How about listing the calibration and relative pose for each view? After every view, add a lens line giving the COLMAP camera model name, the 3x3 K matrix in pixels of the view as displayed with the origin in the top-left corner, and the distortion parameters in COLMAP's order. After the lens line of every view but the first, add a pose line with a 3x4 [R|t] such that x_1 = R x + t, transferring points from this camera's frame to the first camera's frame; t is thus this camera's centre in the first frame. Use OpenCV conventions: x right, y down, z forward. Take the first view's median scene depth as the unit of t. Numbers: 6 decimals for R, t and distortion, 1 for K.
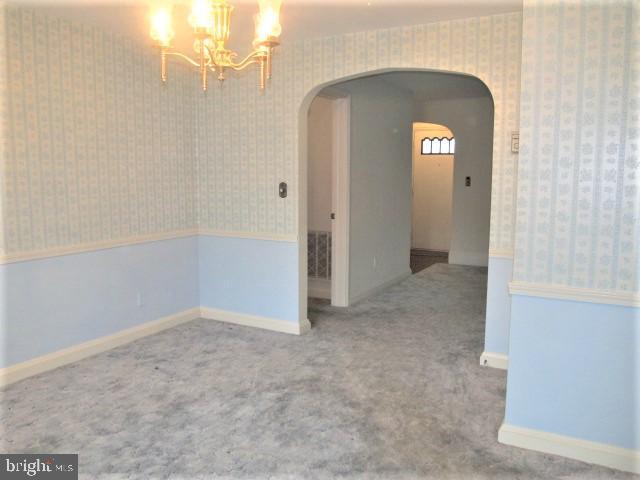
lens RADIAL K [[528.1, 0, 315.7], [0, 528.1, 240.1], [0, 0, 1]] dist [-0.068076, 0.033318]
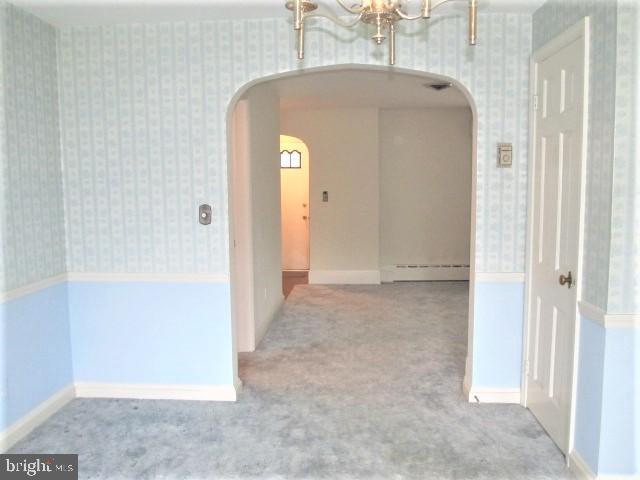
lens RADIAL K [[528.1, 0, 323.1], [0, 528.1, 239.6], [0, 0, 1]] dist [-0.068076, 0.033318]
pose [[0.898874, -0.056104, 0.434602, -0.248305], [0.068745, 0.997544, -0.013406, -0.038648], [-0.432782, 0.041926, 0.900523, 0.254834]]
